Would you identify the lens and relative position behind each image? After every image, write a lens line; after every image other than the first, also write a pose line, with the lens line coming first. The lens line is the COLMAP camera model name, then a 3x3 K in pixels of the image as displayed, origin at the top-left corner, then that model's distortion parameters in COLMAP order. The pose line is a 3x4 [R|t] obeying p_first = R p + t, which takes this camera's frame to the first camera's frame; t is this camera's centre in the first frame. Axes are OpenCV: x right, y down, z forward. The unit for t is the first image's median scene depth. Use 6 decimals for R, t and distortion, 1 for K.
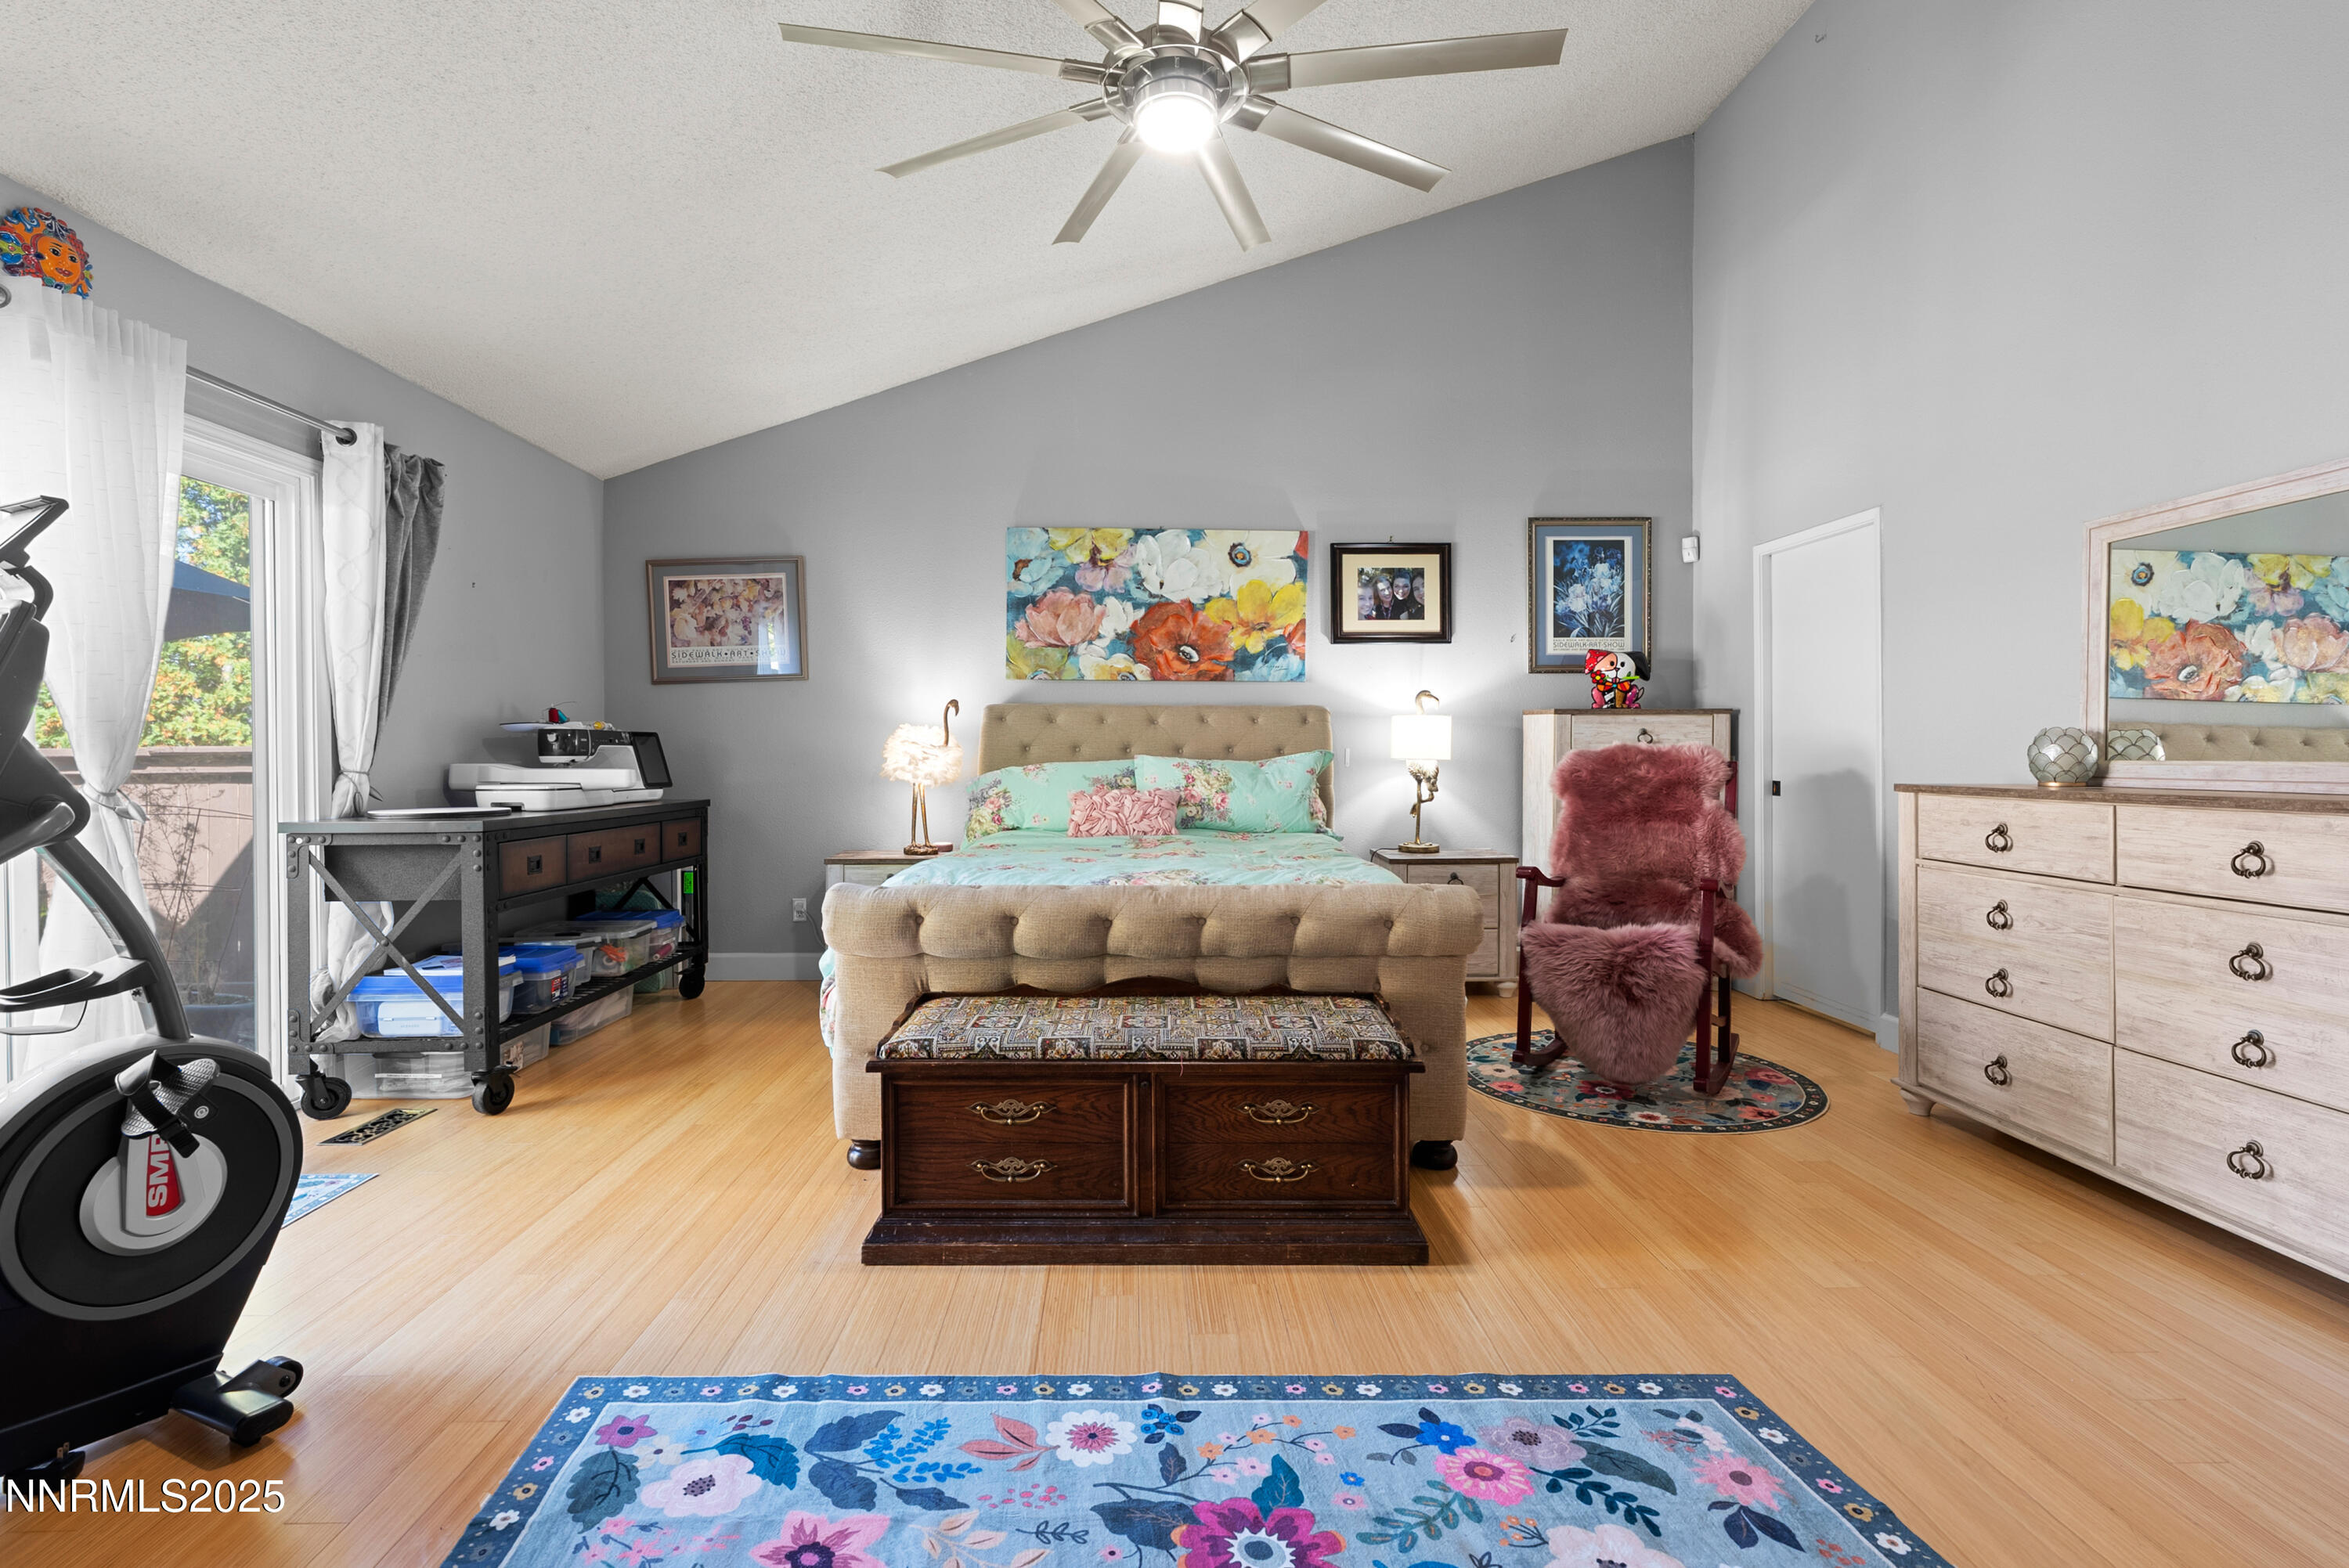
lens RADIAL K [[1053.8, 0, 1178.7], [0, 1053.8, 776.0], [0, 0, 1]] dist [-0.002080, 0.000173]
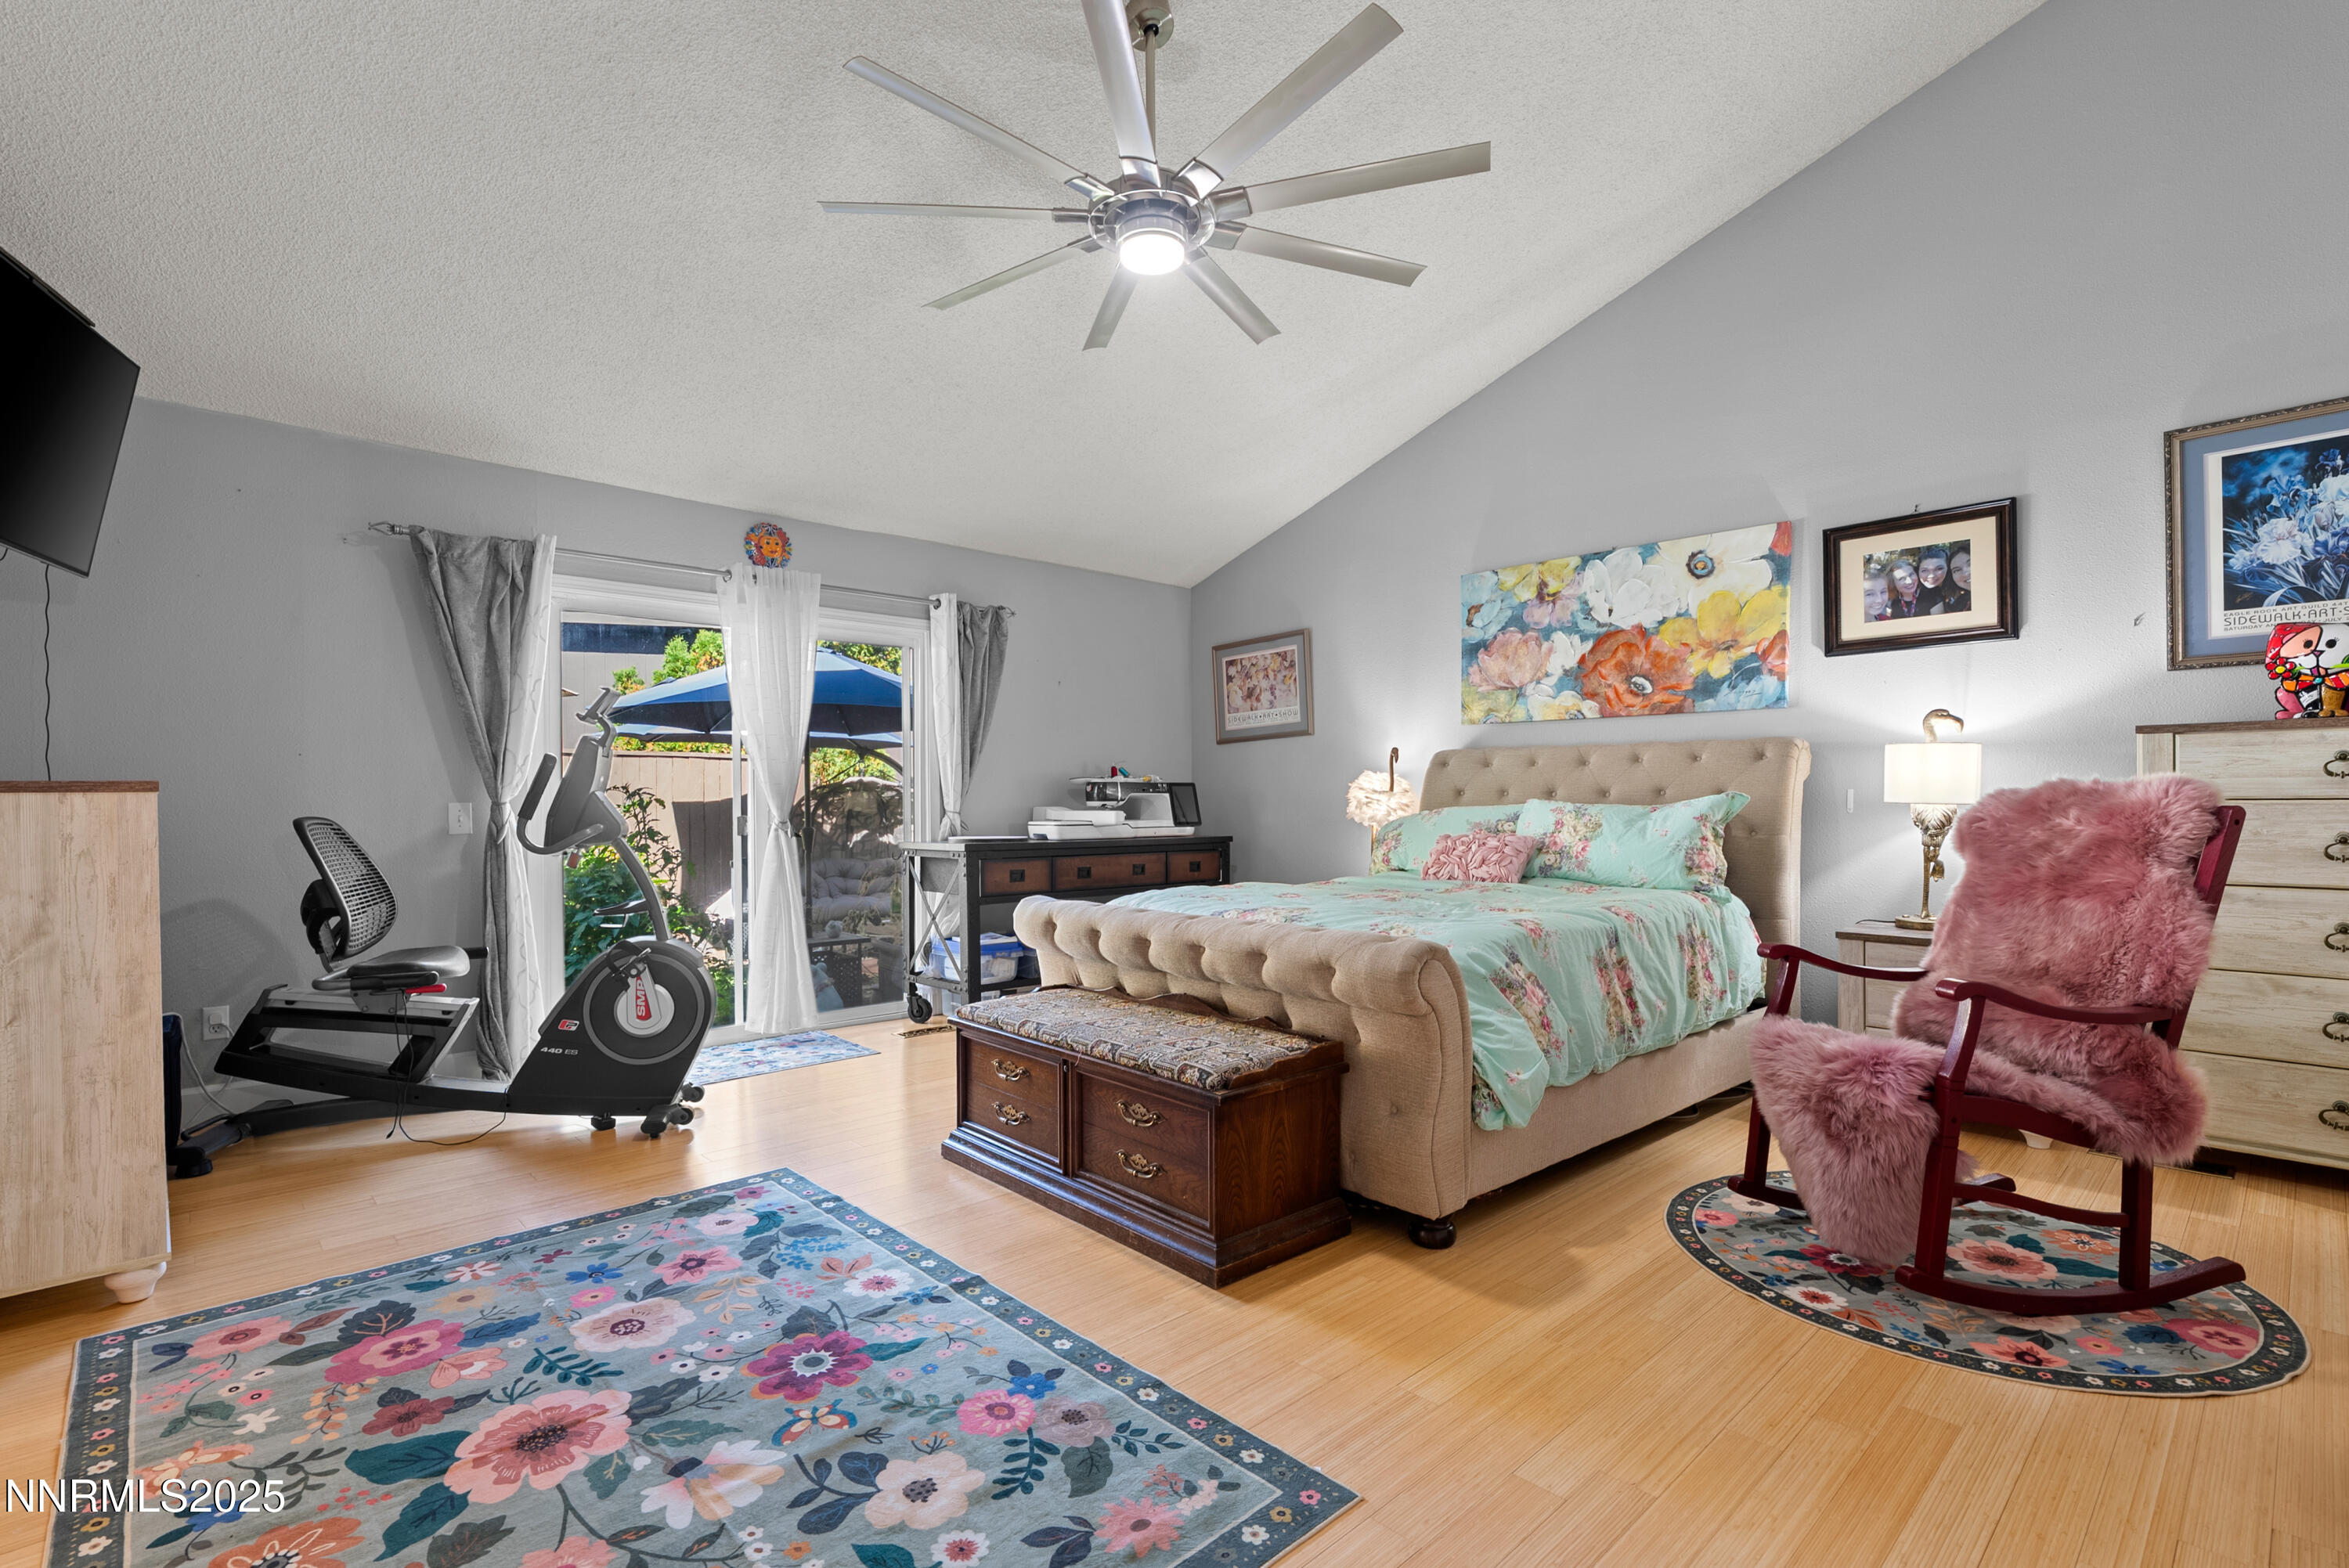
lens RADIAL K [[1105.6, 0, 1236.8], [0, 1105.6, 804.6], [0, 0, 1]] dist [0.015140, -0.000098]
pose [[0.679646, 0.000029, -0.733540, 0.500612], [-0.010547, 0.999897, -0.009732, -0.002342], [0.733464, 0.014351, 0.679576, 0.123351]]
